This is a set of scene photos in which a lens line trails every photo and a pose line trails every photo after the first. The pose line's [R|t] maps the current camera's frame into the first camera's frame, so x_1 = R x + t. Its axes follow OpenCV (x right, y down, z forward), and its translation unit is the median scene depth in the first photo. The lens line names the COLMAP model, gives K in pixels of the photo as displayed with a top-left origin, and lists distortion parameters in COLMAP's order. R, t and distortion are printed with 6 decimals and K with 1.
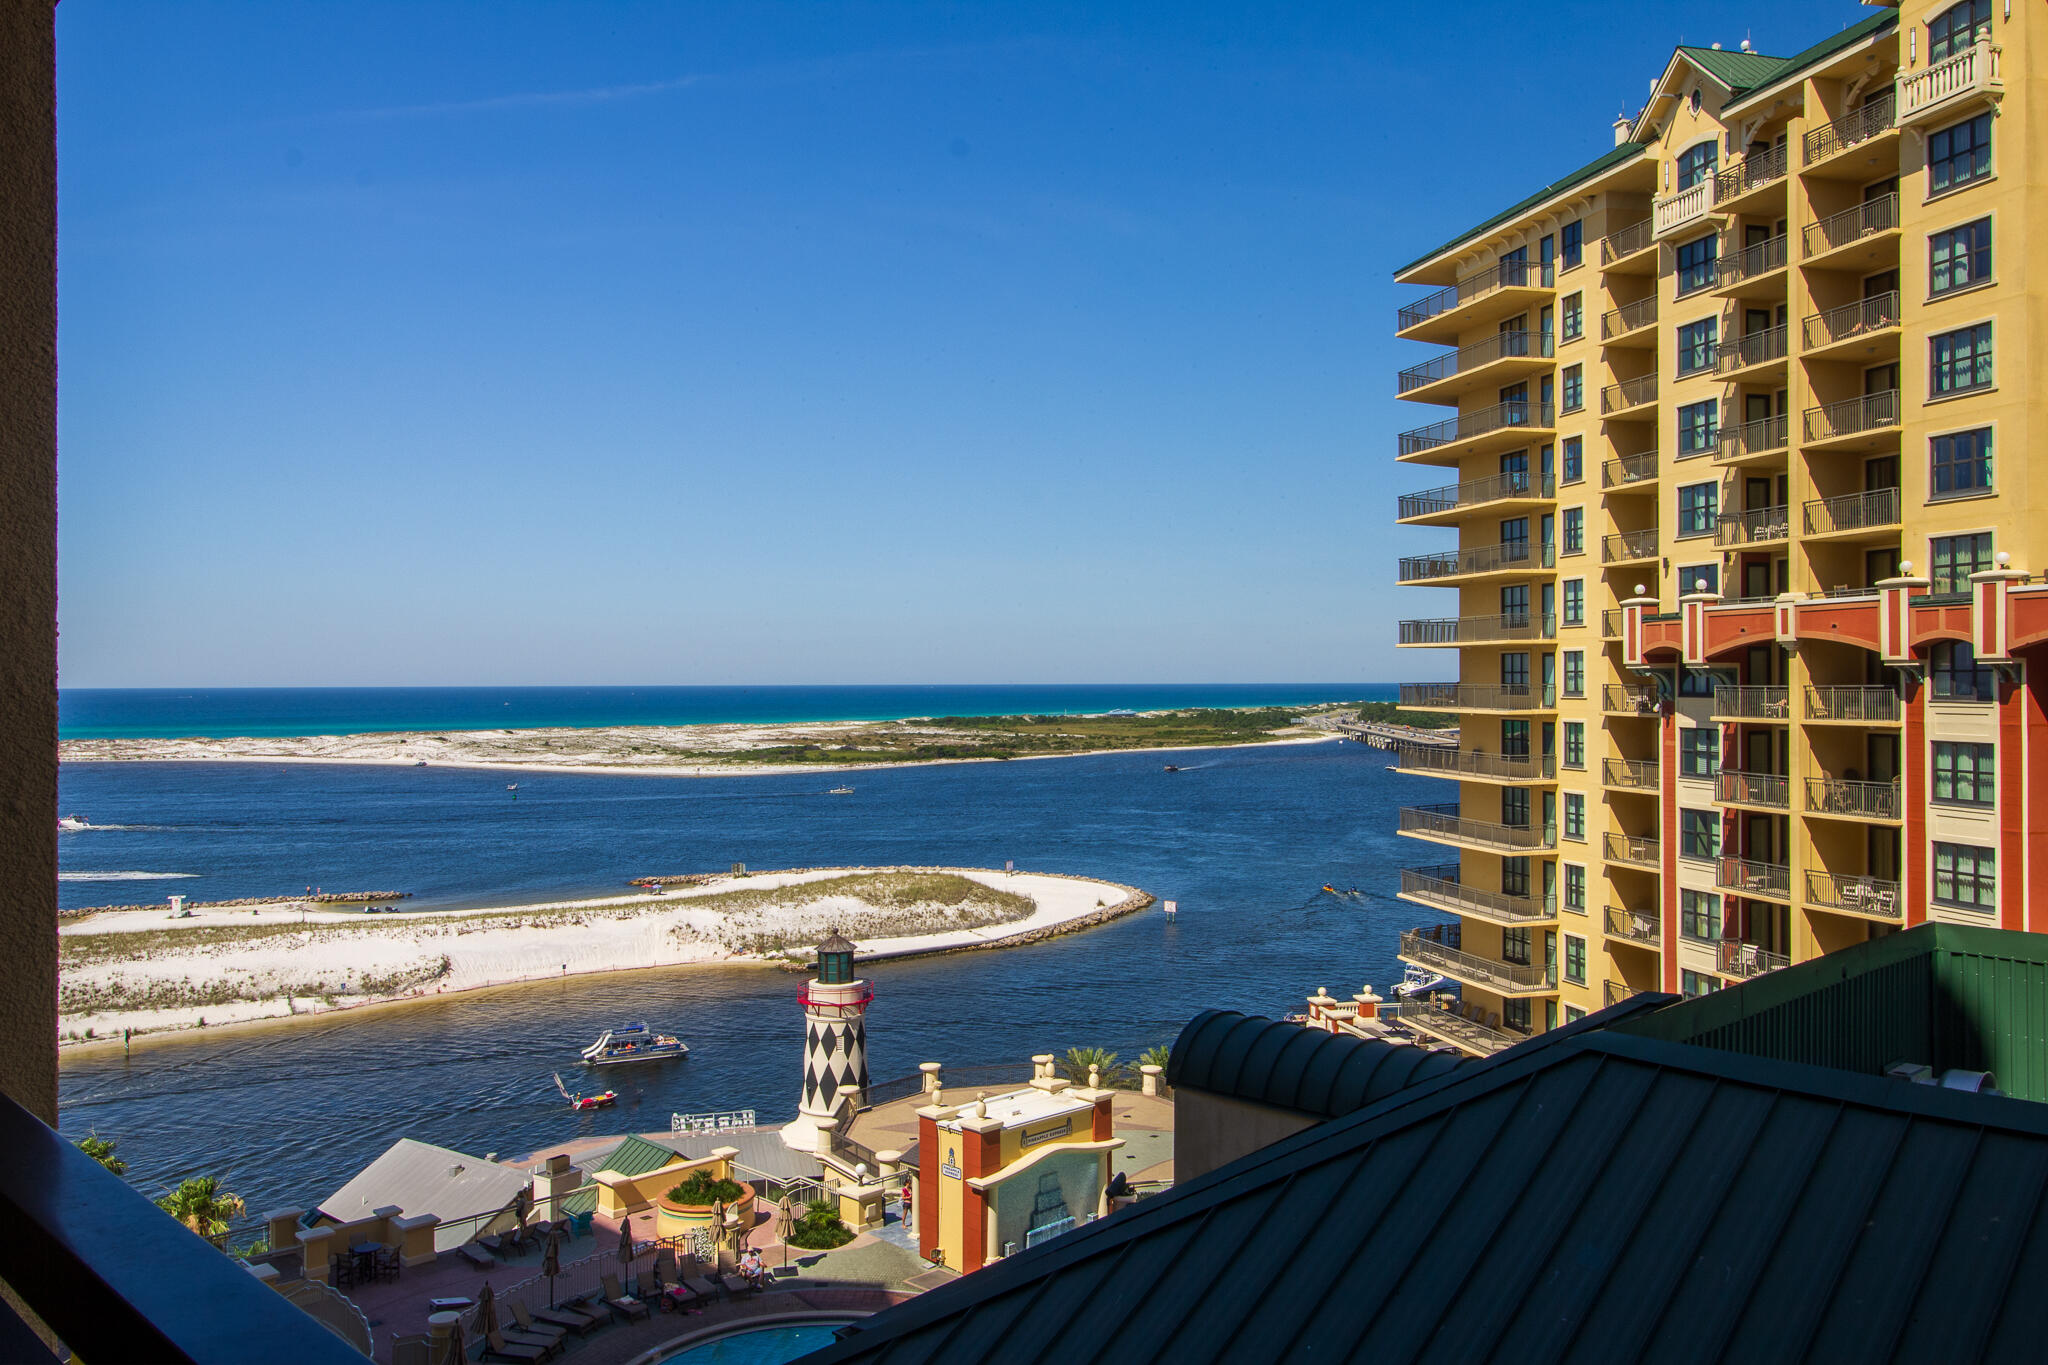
lens RADIAL K [[867.0, 0, 1024.0], [0, 867.0, 682.5], [0, 0, 1]] dist [0.001519, 0.000218]
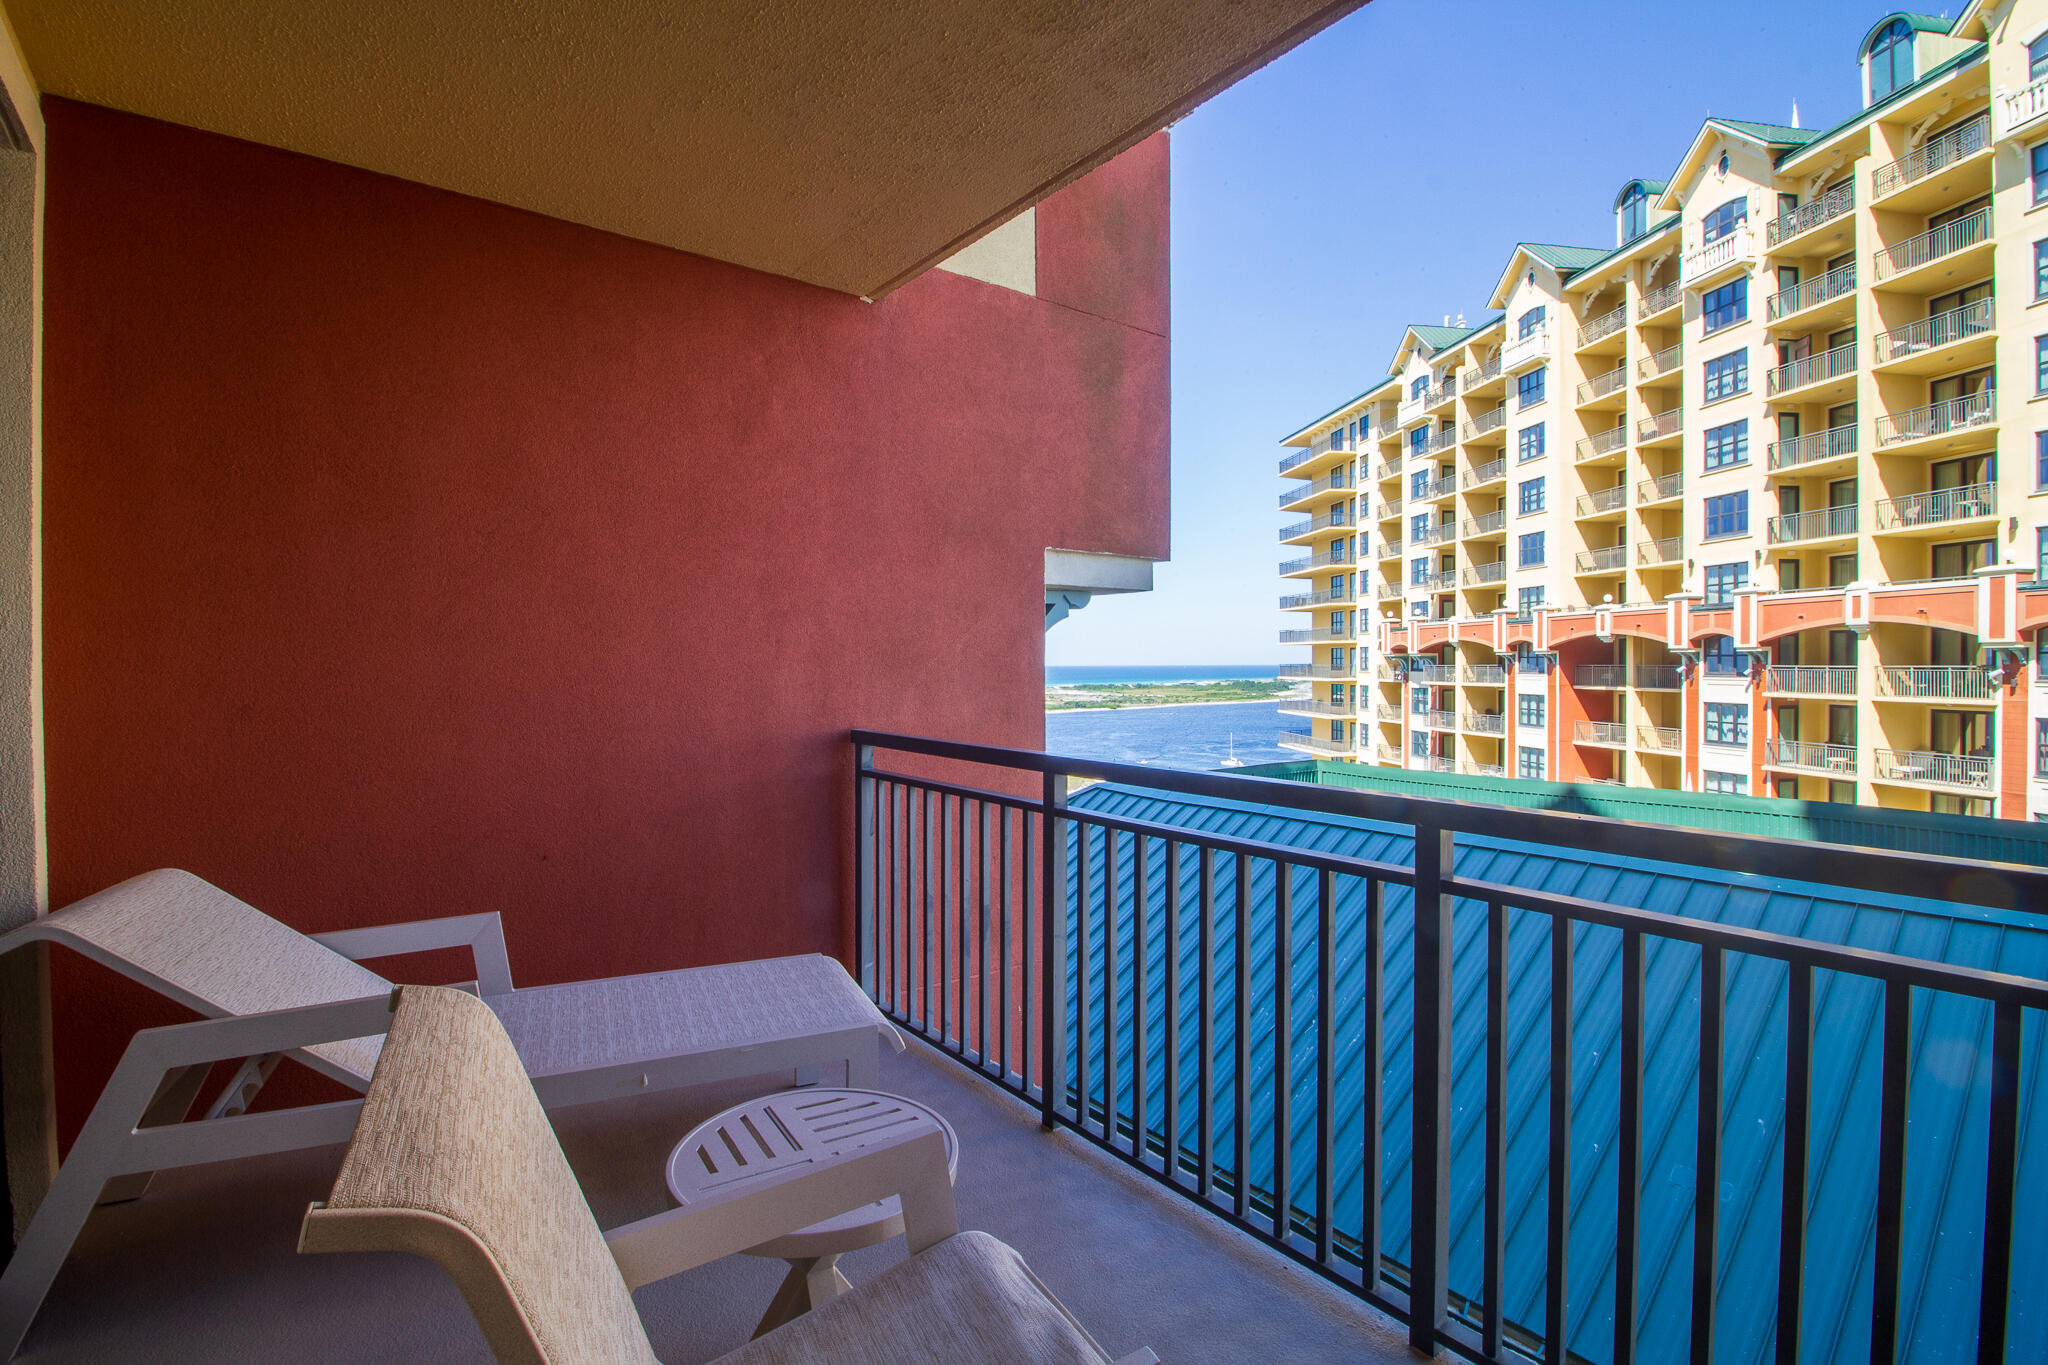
lens RADIAL K [[977.1, 0, 1024.0], [0, 977.1, 682.5], [0, 0, 1]] dist [0.001779, -0.015566]
pose [[0.946181, 0.006407, -0.323573, 0.645841], [0.000012, 0.999803, 0.019832, -0.000659], [0.323637, -0.018768, 0.945995, -1.273798]]
